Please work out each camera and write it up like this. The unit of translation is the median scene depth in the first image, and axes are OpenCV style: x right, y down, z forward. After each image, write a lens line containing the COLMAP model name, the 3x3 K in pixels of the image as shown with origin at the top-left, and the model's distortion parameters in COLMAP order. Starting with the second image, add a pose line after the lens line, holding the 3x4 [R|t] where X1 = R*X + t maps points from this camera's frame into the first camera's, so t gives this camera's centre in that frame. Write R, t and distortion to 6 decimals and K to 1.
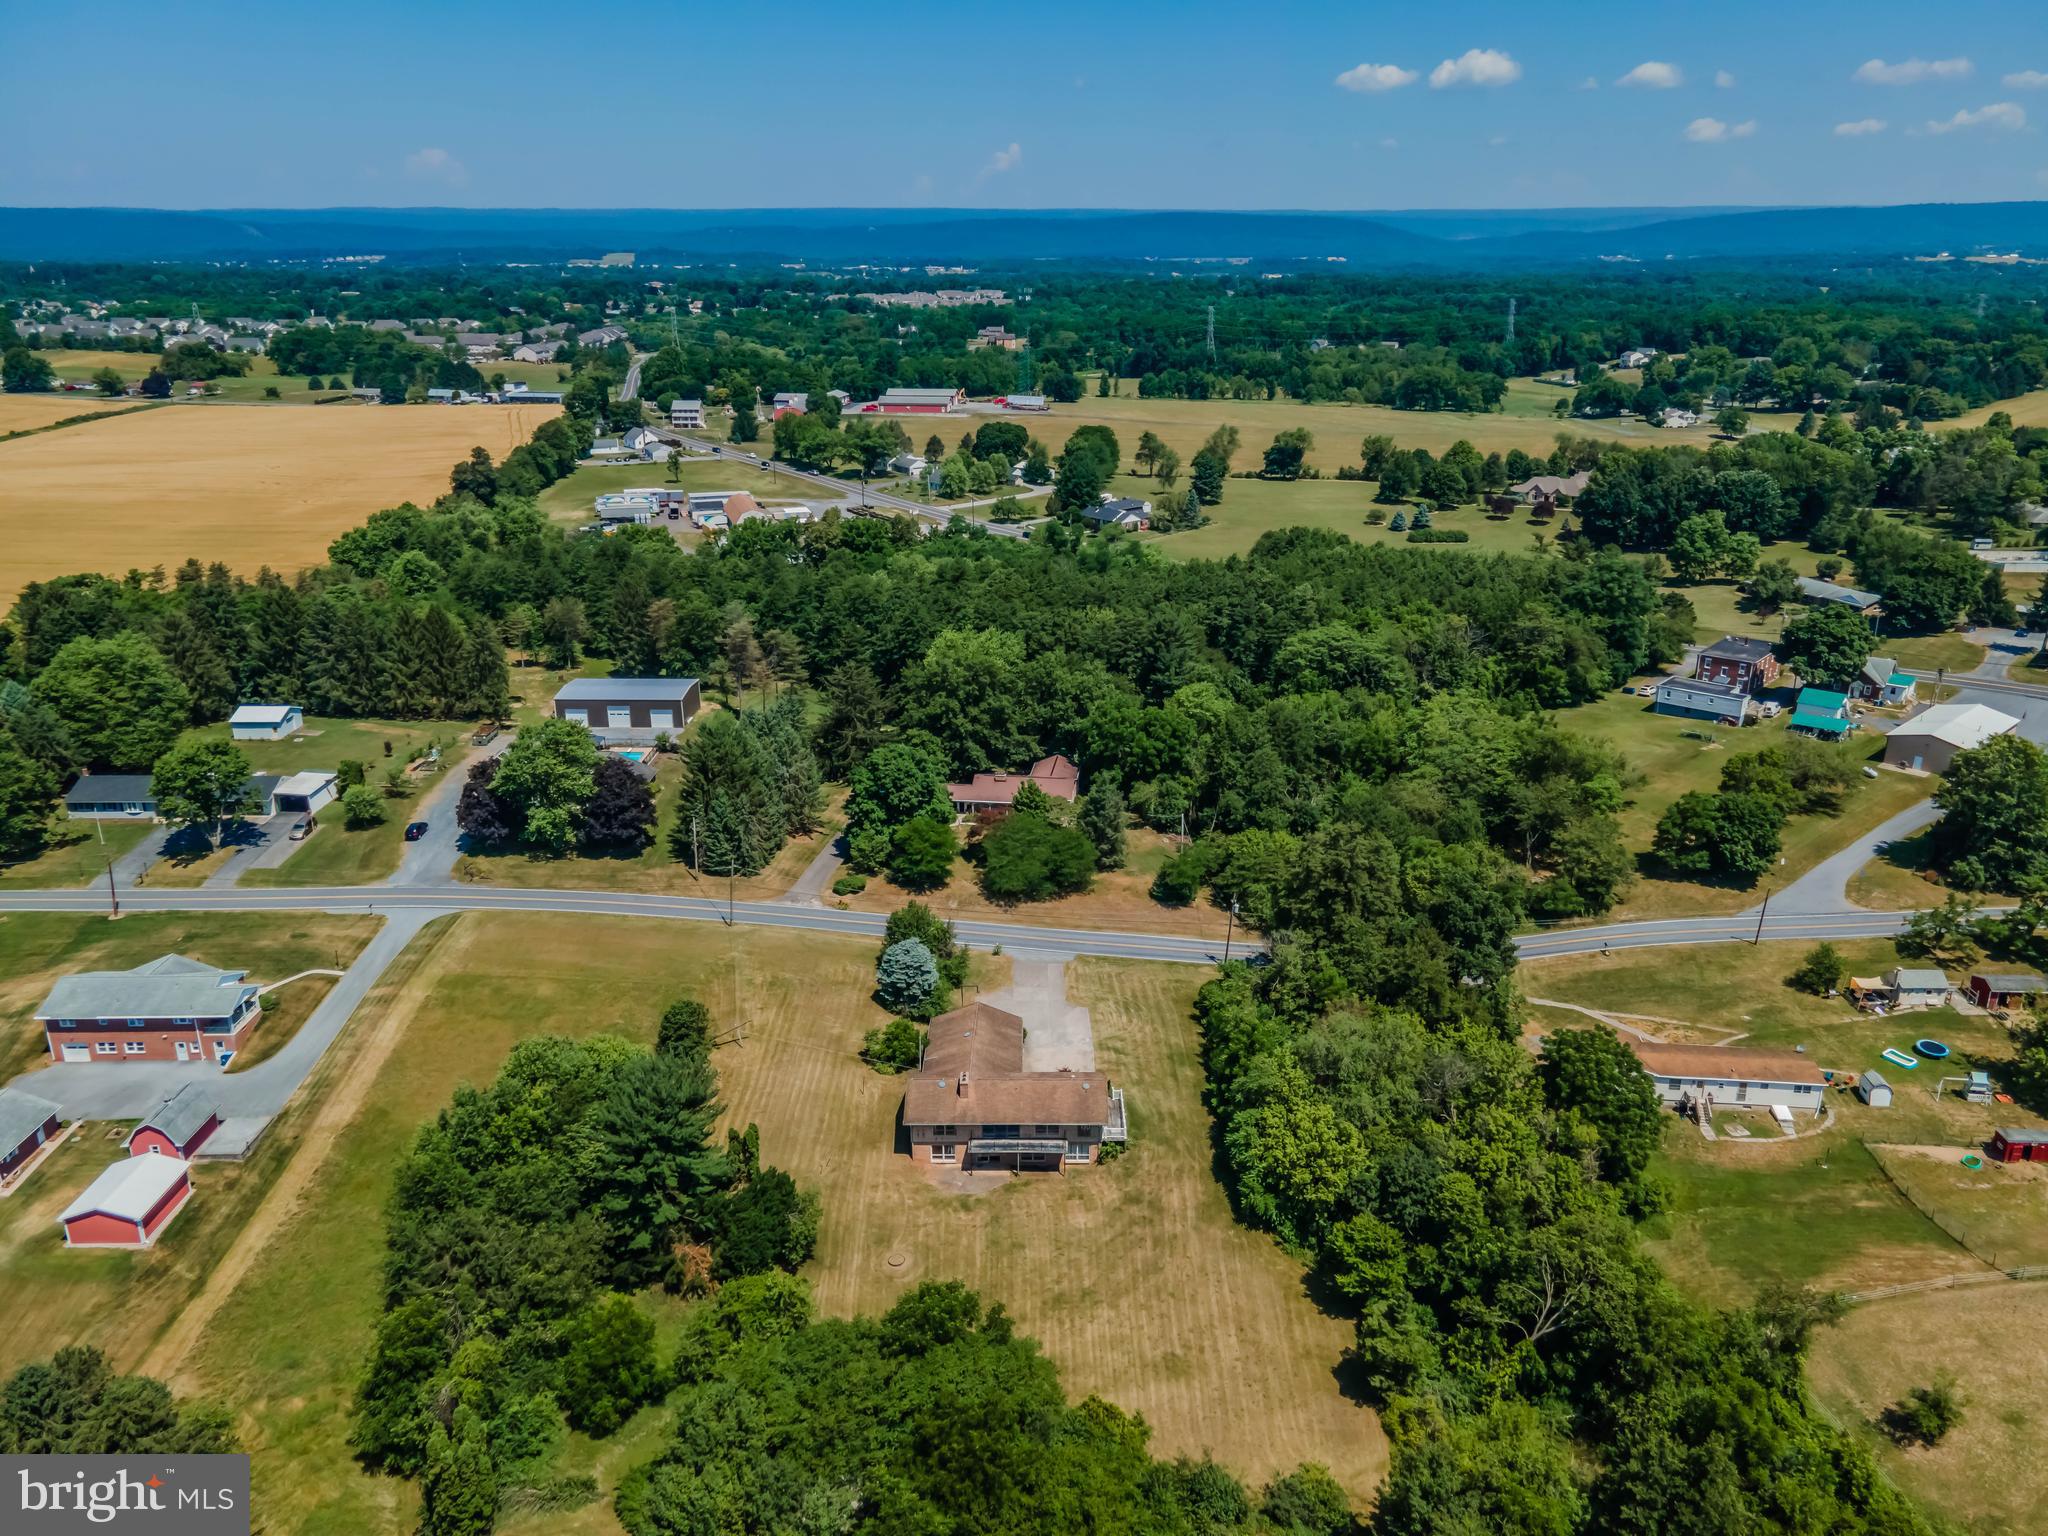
lens RADIAL K [[1482.1, 0, 1035.1], [0, 1482.1, 773.5], [0, 0, 1]] dist [0.029608, 0.026471]
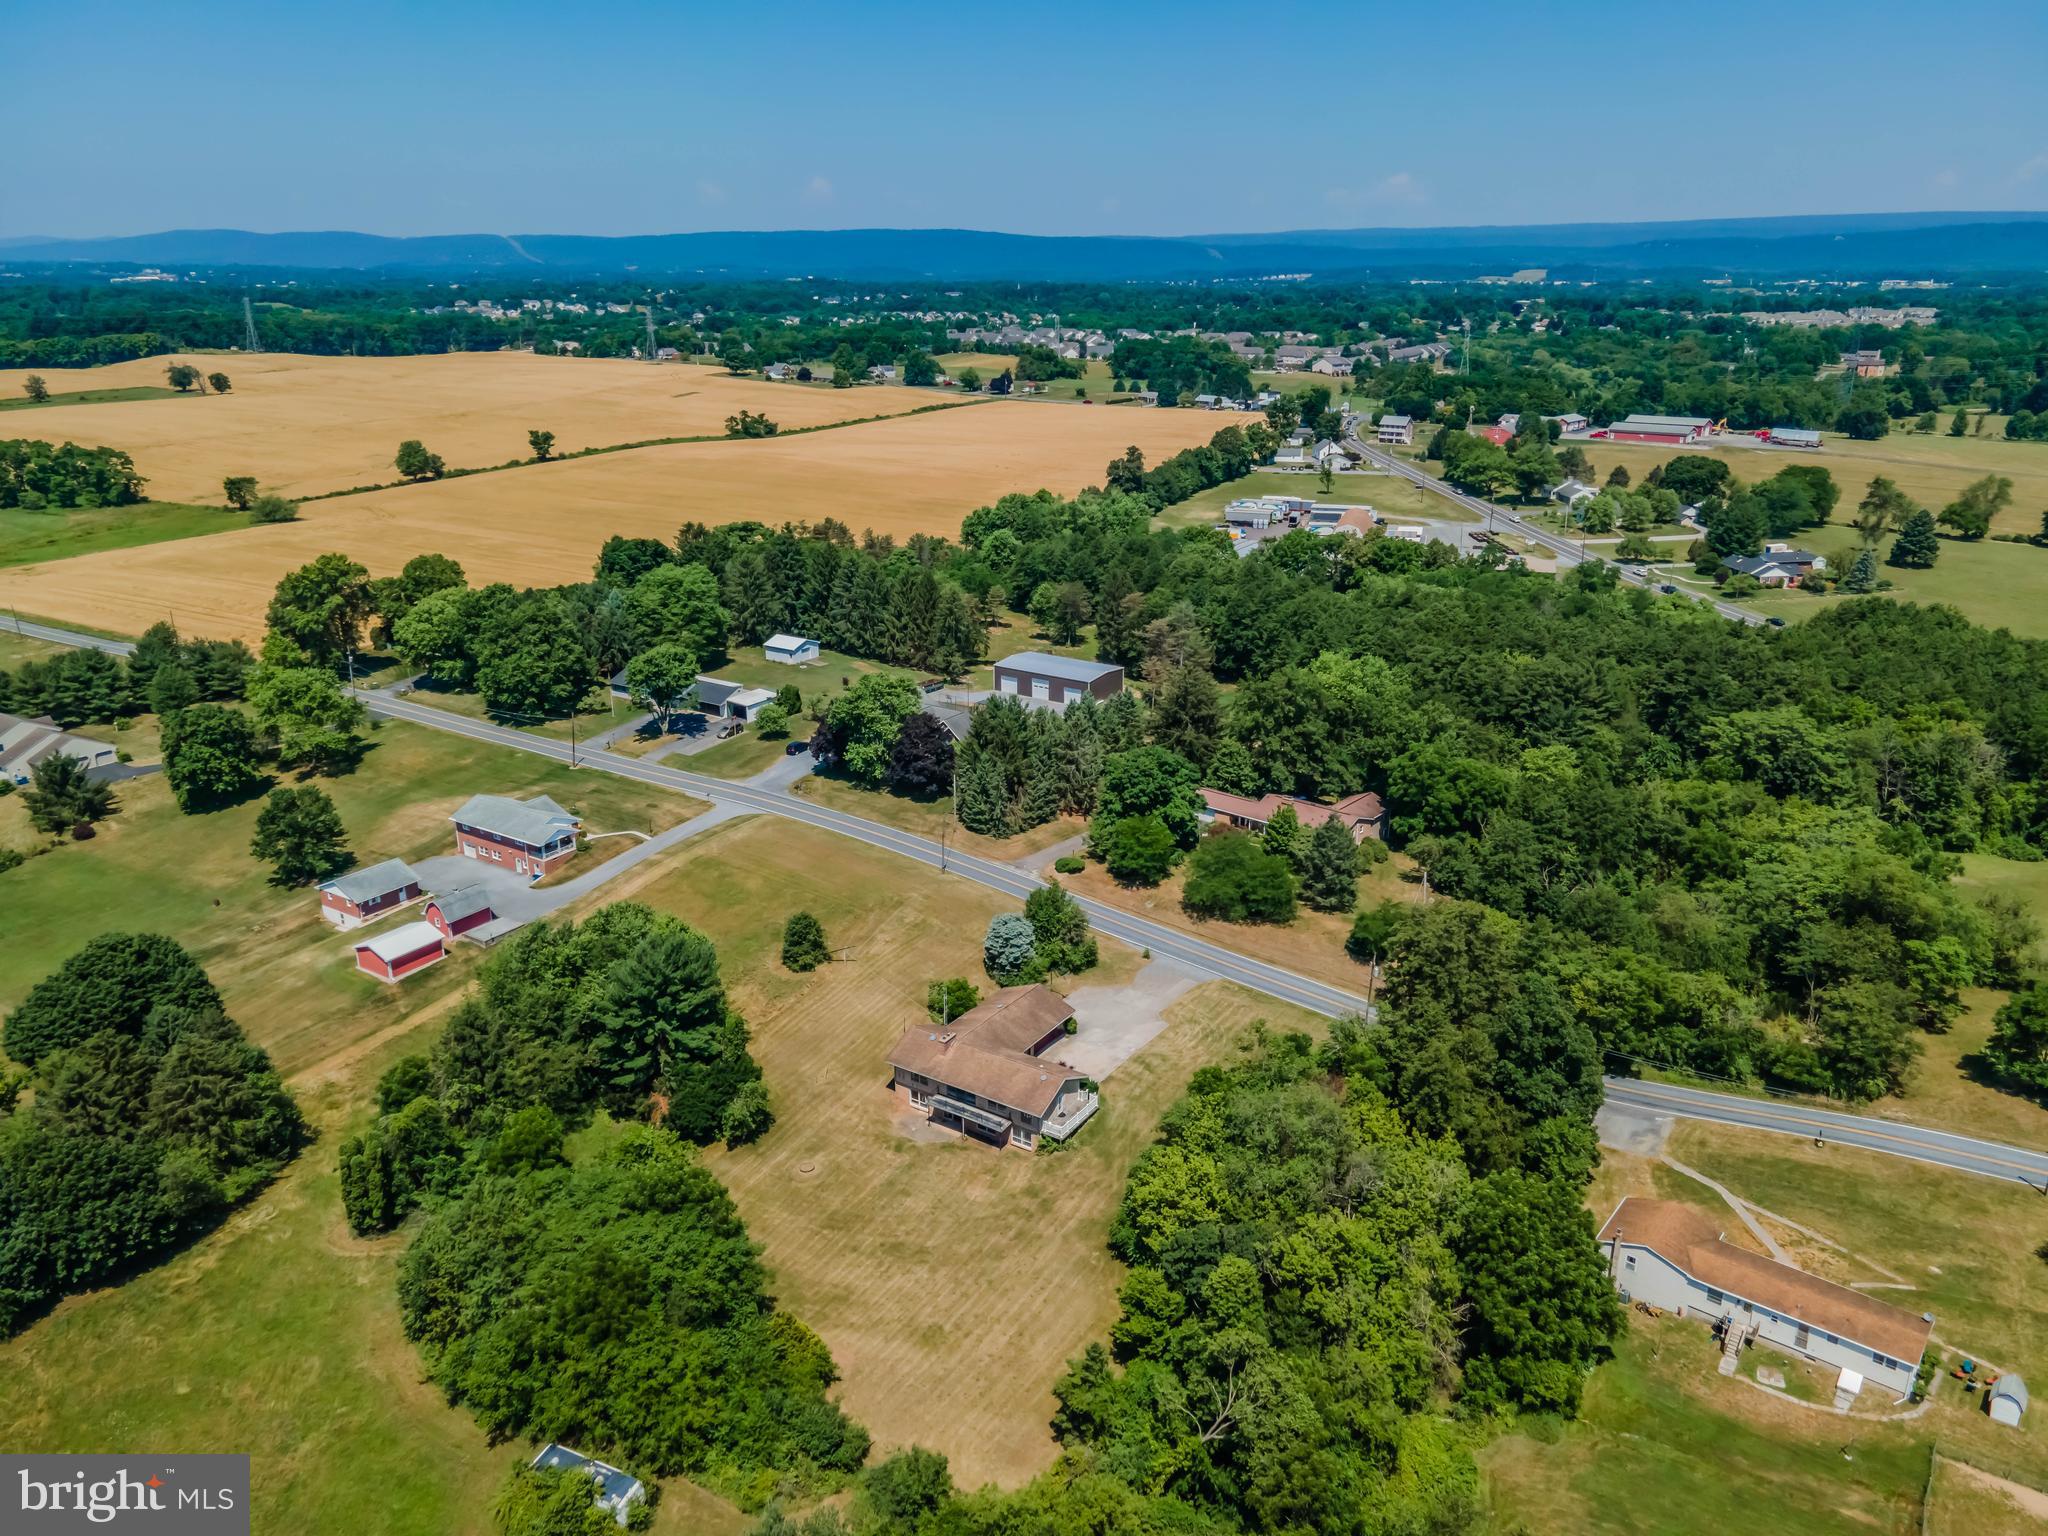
lens RADIAL K [[1482.1, 0, 1031.7], [0, 1482.1, 775.1], [0, 0, 1]] dist [0.029608, 0.026471]
pose [[0.837829, 0.181180, -0.514992, 0.278935], [-0.185714, 0.981653, 0.043222, -0.020785], [0.513374, 0.059428, 0.856105, 0.054370]]
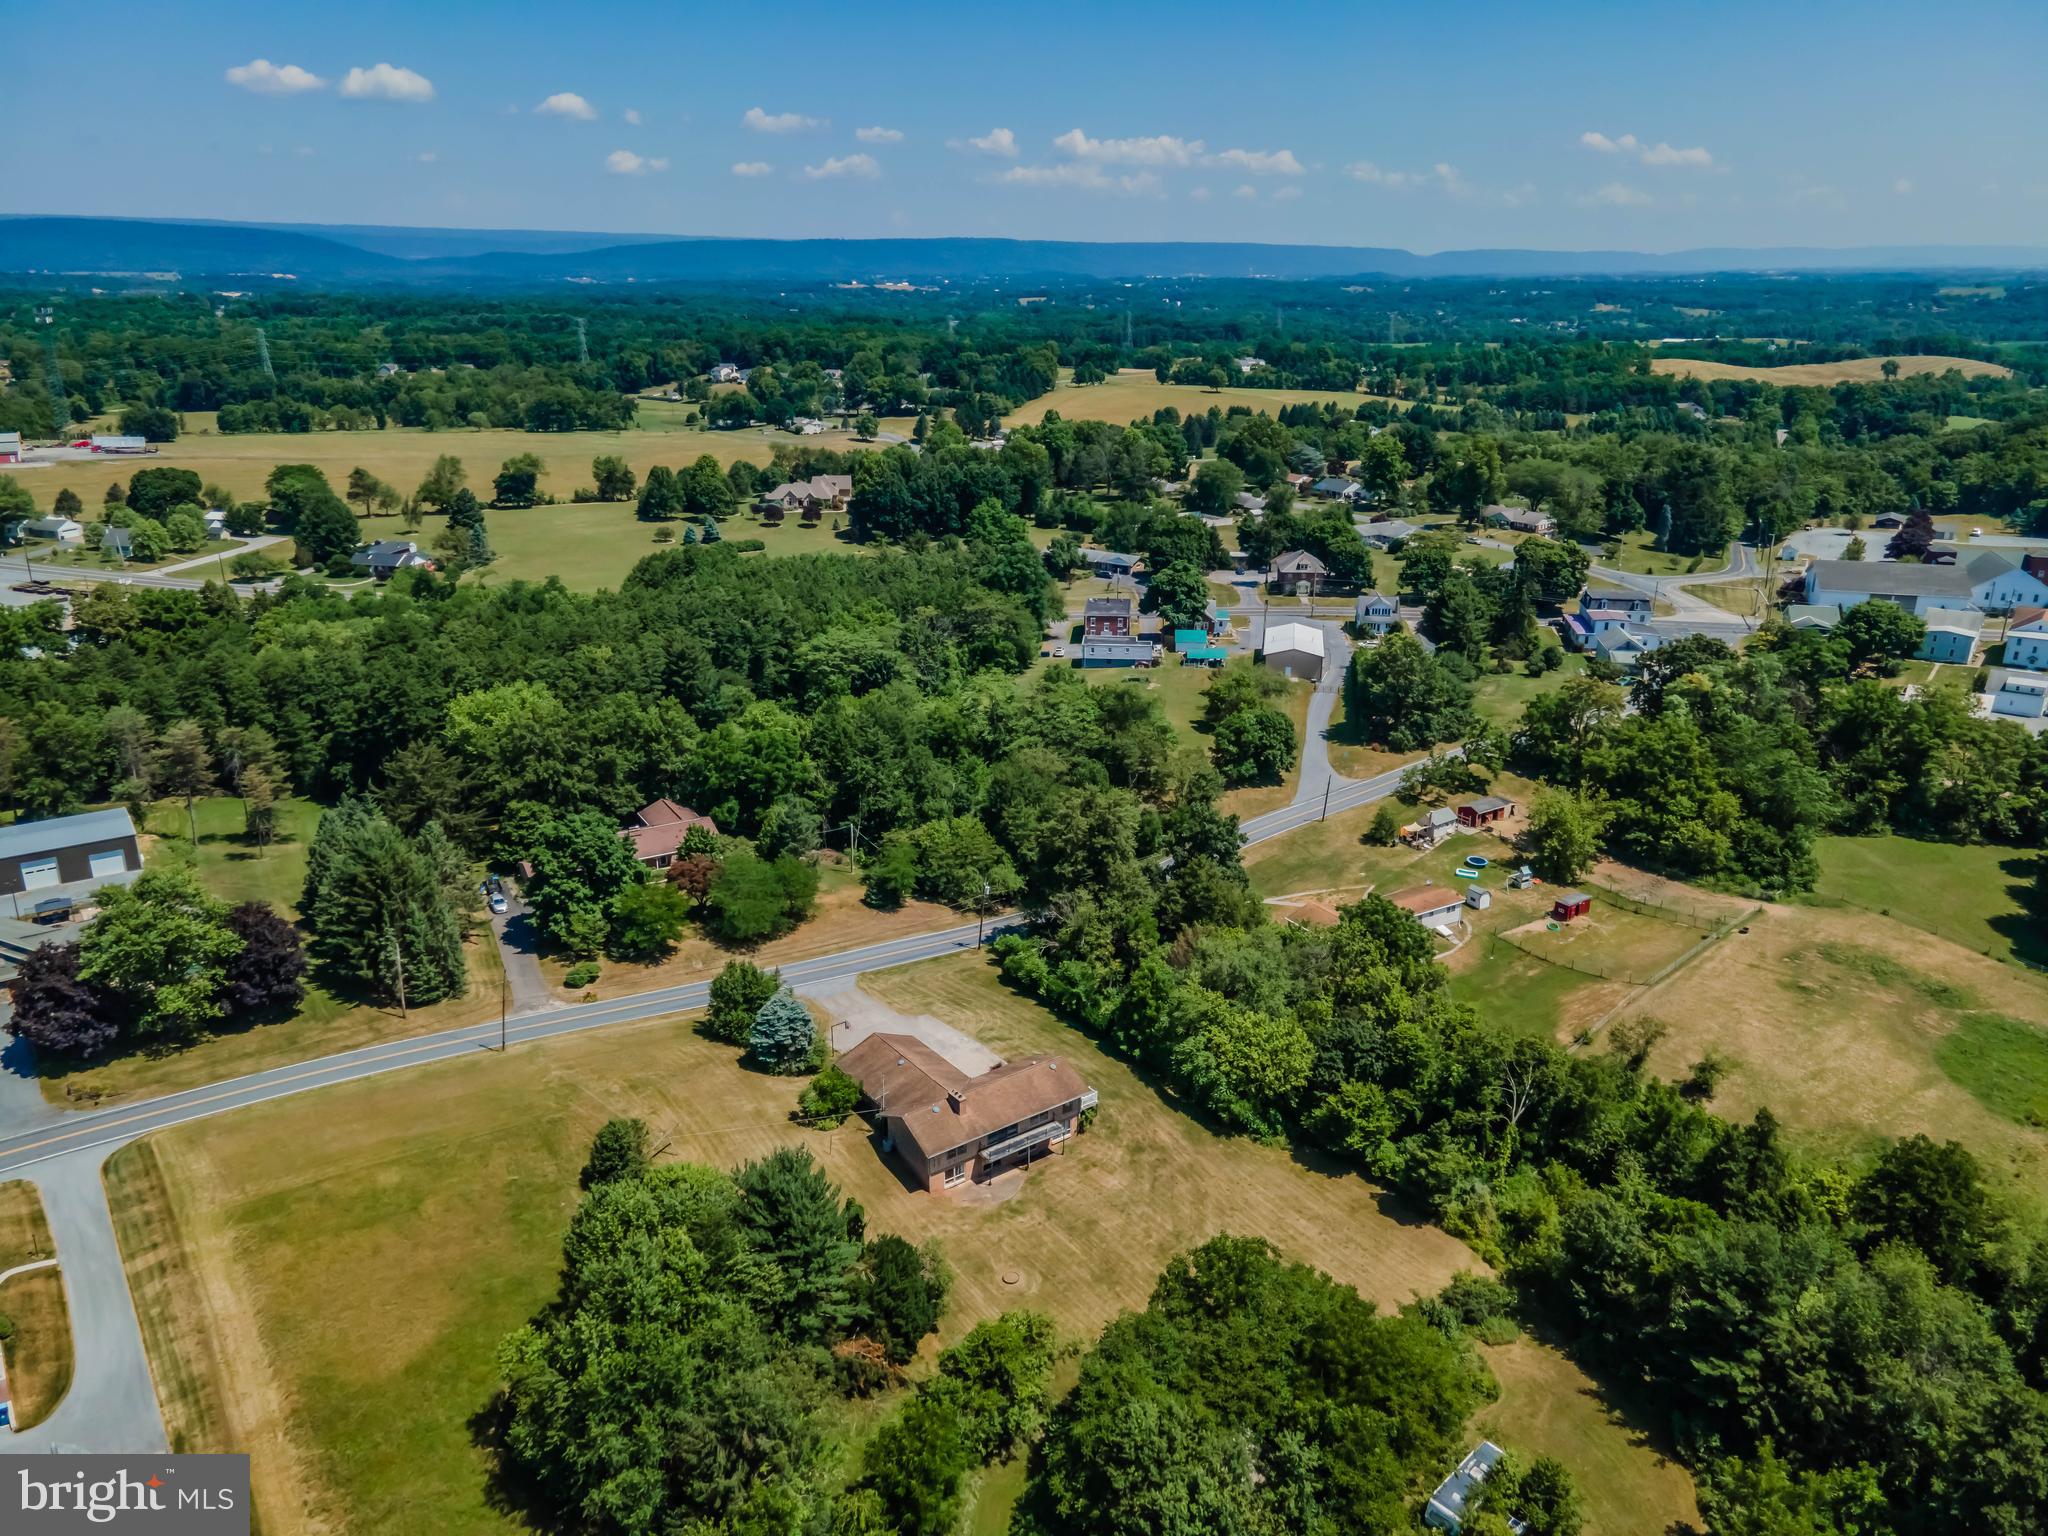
lens RADIAL K [[1482.1, 0, 1031.5], [0, 1482.1, 767.3], [0, 0, 1]] dist [0.029608, 0.026471]
pose [[0.801396, -0.189088, 0.567459, -0.285720], [0.198135, 0.979075, 0.046429, -0.025711], [-0.564364, 0.075226, 0.822092, 0.070510]]
